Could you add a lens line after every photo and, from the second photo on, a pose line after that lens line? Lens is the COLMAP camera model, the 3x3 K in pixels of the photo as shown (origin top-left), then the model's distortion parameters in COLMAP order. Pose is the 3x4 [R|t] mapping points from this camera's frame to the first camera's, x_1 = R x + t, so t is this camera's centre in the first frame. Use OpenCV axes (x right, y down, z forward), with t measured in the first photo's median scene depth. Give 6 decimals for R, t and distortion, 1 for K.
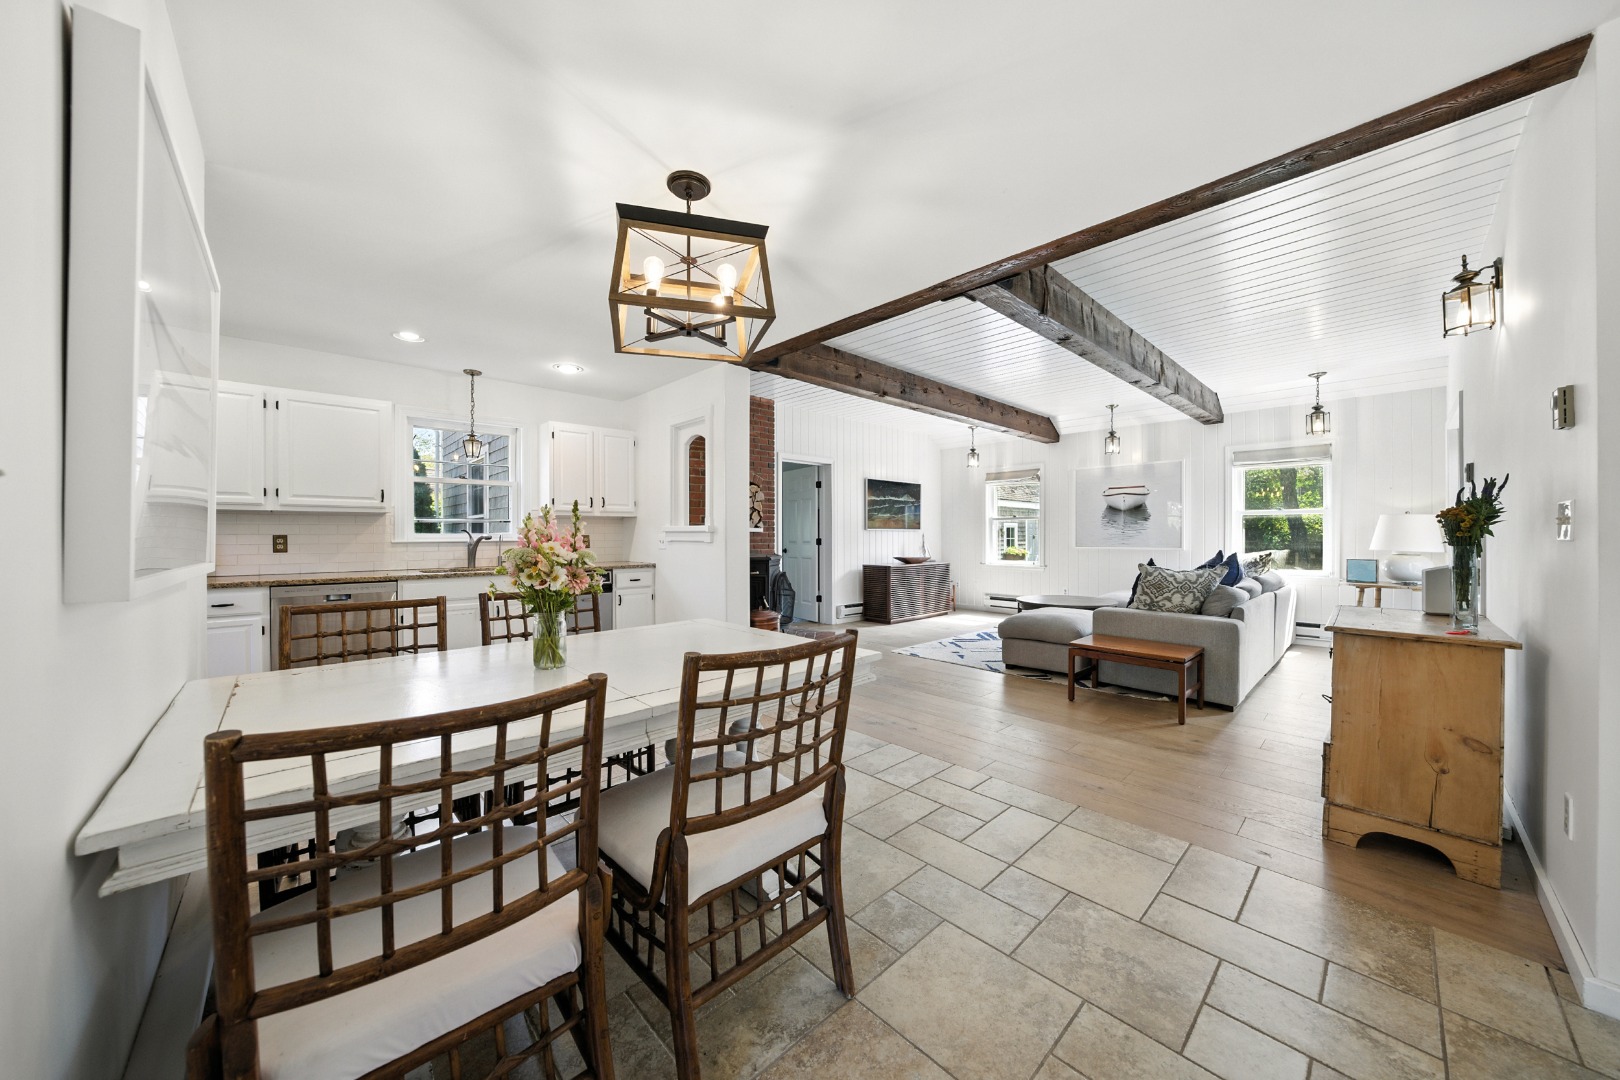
lens RADIAL K [[569.4, 0, 804.8], [0, 569.4, 536.3], [0, 0, 1]] dist [-0.020366, 0.002988]
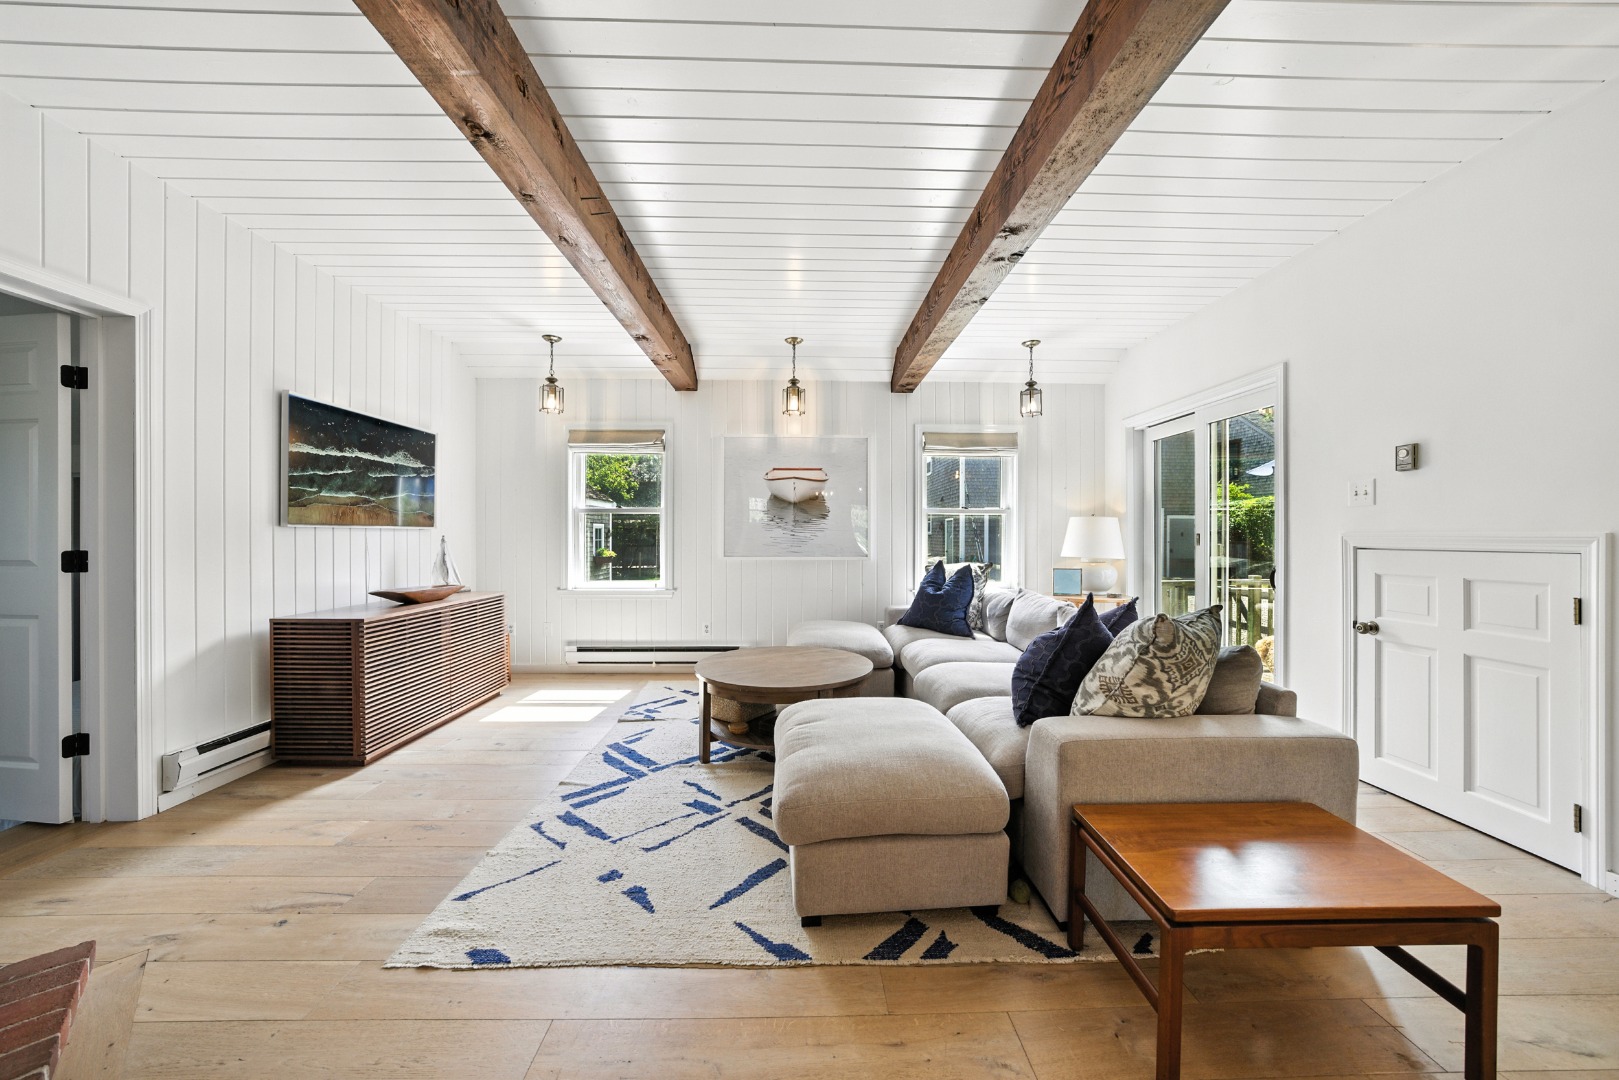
lens RADIAL K [[569.0, 0, 816.9], [0, 569.0, 537.2], [0, 0, 1]] dist [-0.020366, 0.002988]
pose [[0.657125, 0.000734, 0.753781, 0.068021], [-0.001389, 0.999999, 0.000237, -0.004756], [-0.753780, -0.001203, 0.657126, 0.543085]]
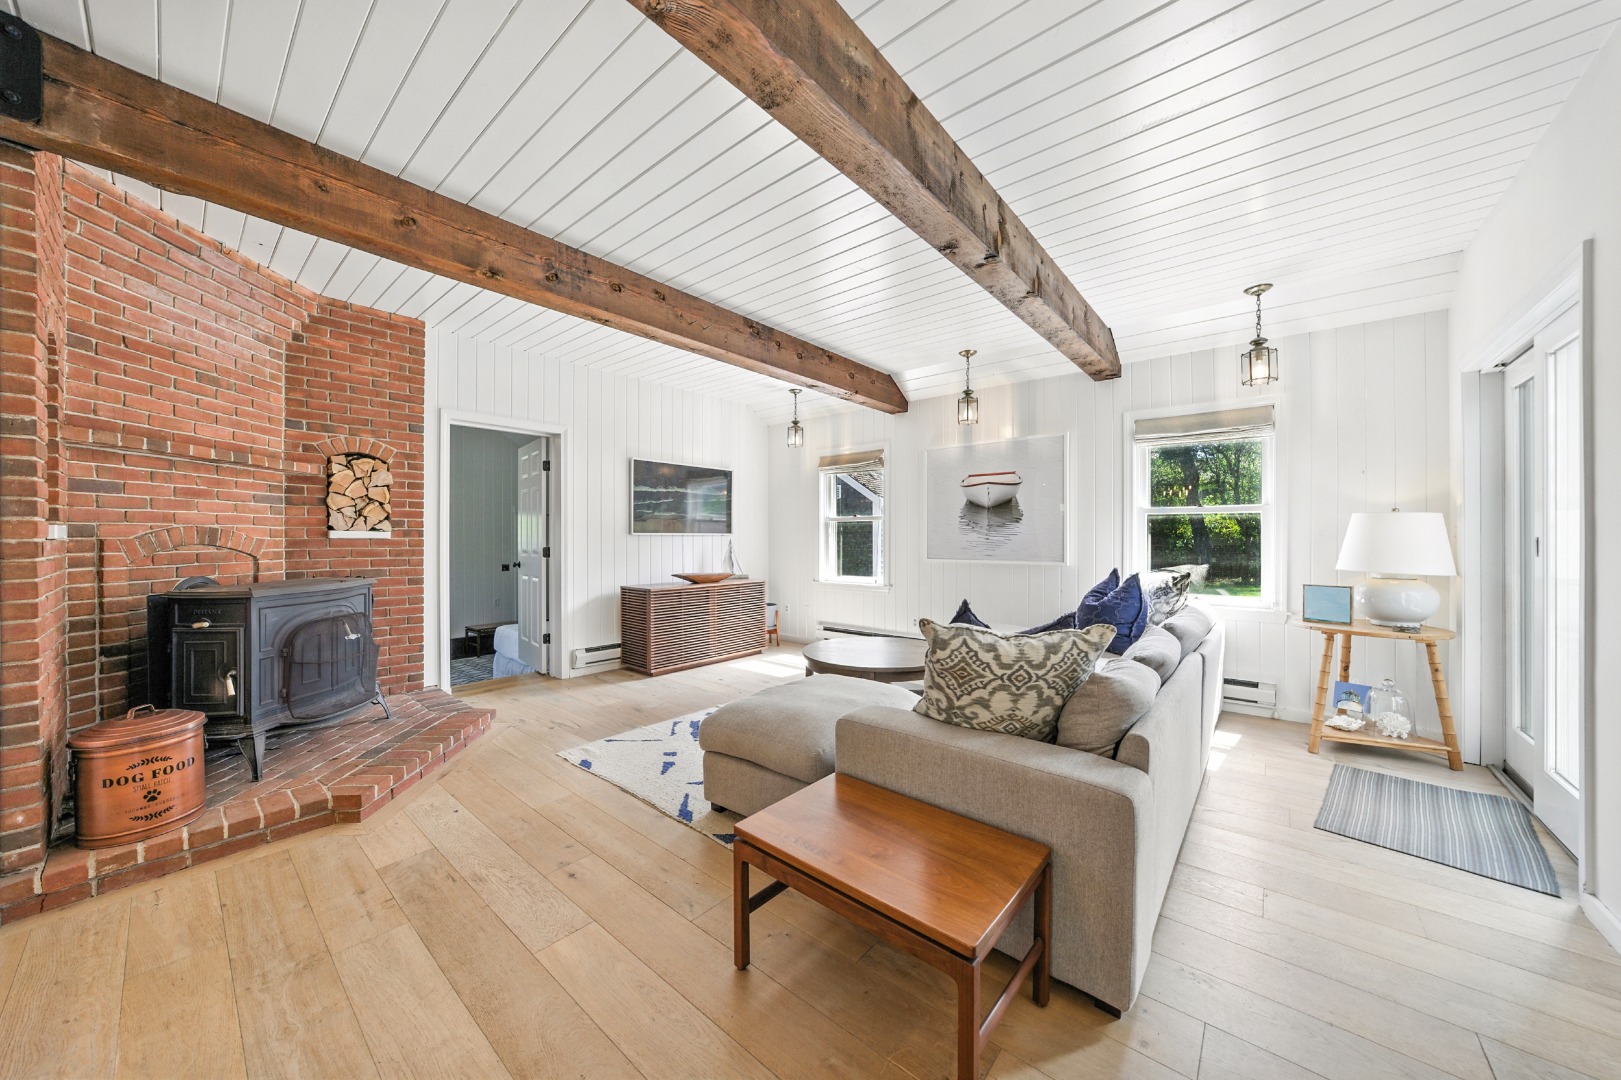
lens RADIAL K [[569.7, 0, 804.7], [0, 569.7, 535.6], [0, 0, 1]] dist [-0.020366, 0.002988]
pose [[0.993477, 0.001874, 0.114018, 0.267582], [-0.001364, 0.999989, -0.004549, -0.007760], [-0.114025, 0.004364, 0.993468, 0.342104]]
